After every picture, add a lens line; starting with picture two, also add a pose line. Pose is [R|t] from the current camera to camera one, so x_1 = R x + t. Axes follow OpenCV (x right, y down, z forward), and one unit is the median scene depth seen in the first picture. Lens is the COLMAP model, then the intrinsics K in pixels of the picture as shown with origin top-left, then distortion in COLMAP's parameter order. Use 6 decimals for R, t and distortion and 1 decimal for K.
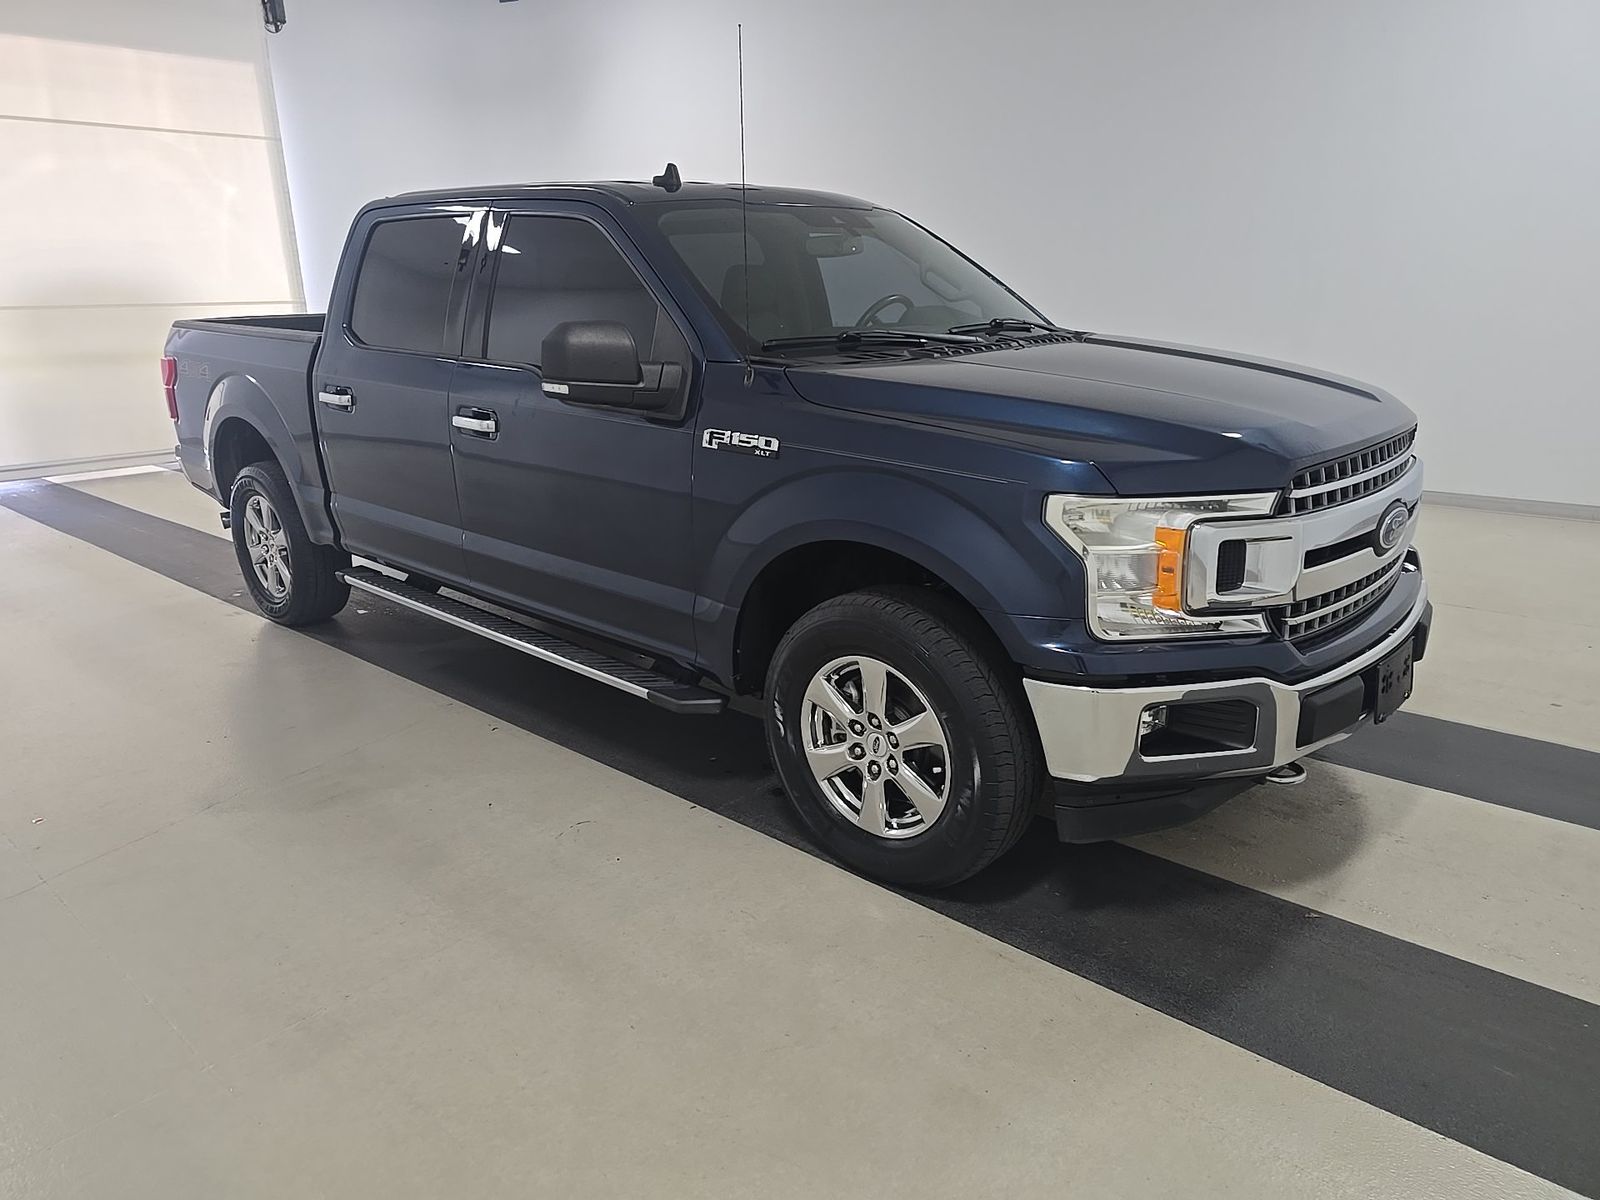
lens RADIAL K [[1075.8, 0, 798.4], [0, 1075.8, 580.7], [0, 0, 1]] dist [0.003638, 0.002041]
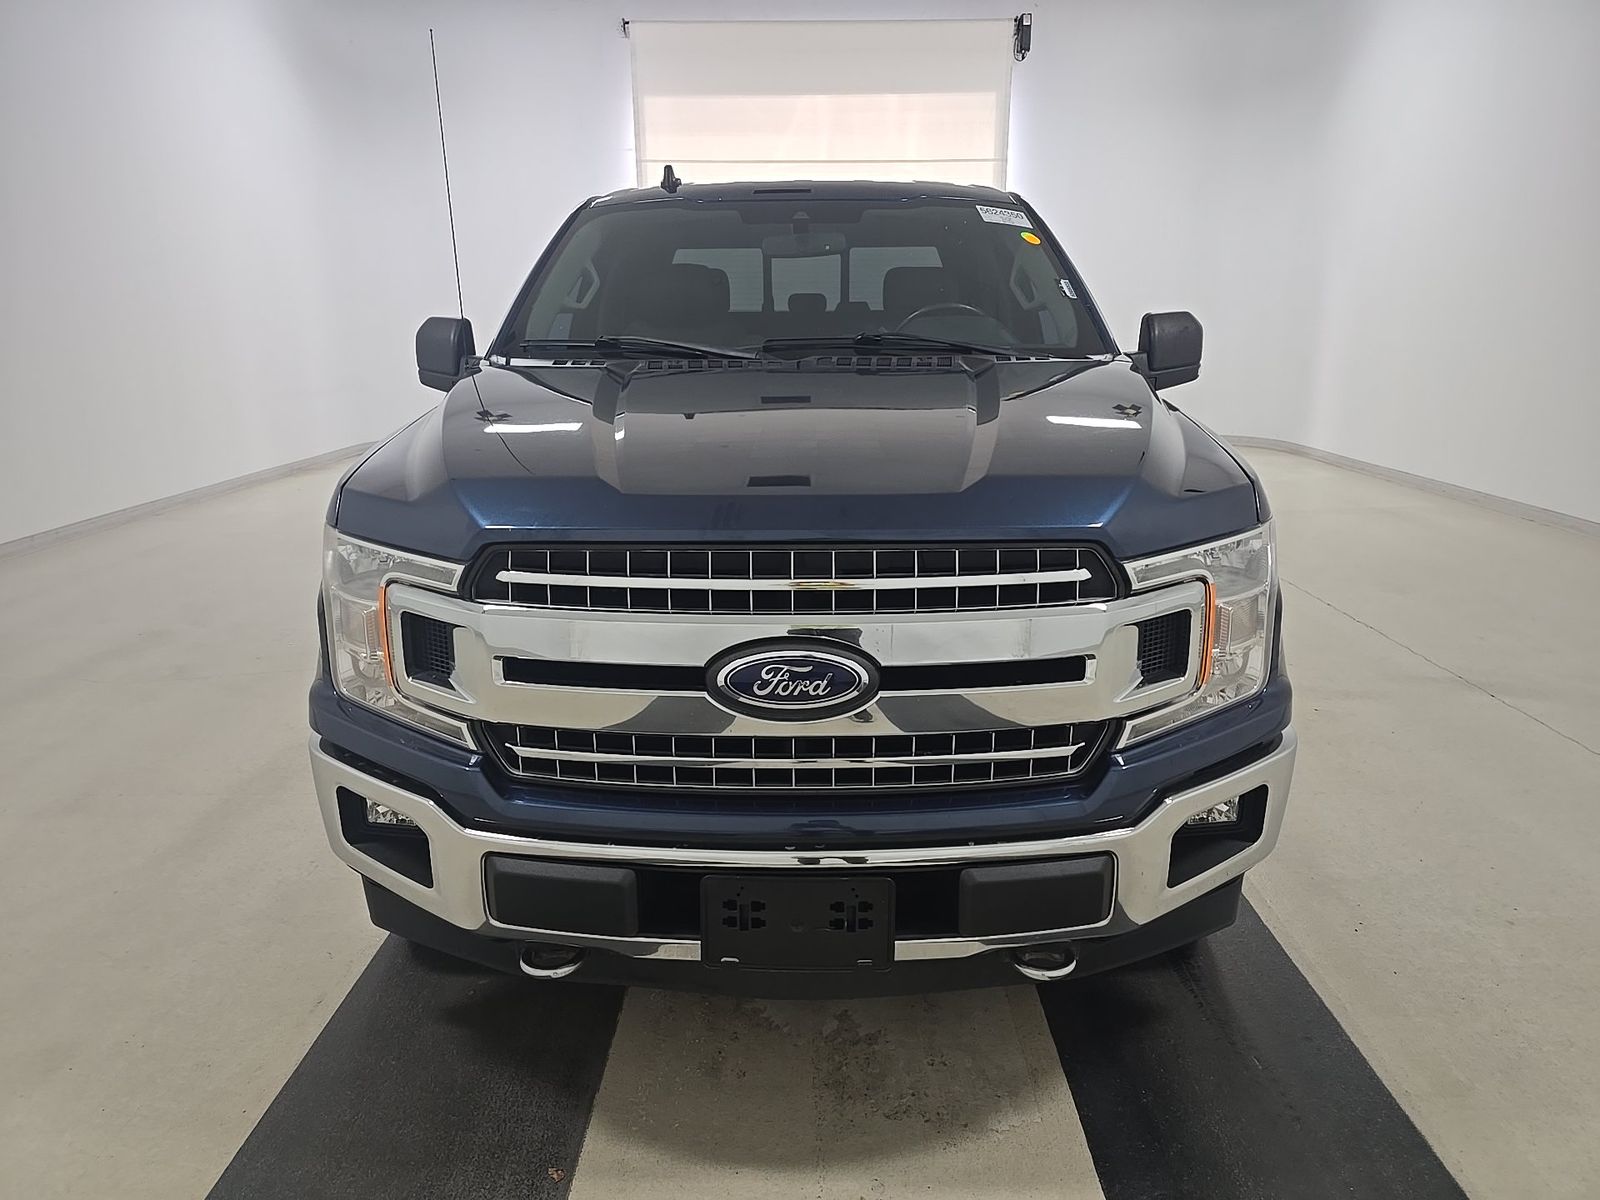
lens RADIAL K [[1071.1, 0, 800.0], [0, 1071.1, 600.0], [0, 0, 1]] dist [0.003267, 0.001013]
pose [[0.676979, 0.211253, -0.705033, 0.734874], [-0.207459, 0.973851, 0.092597, -0.115306], [0.706159, 0.083579, 0.703103, 0.425768]]
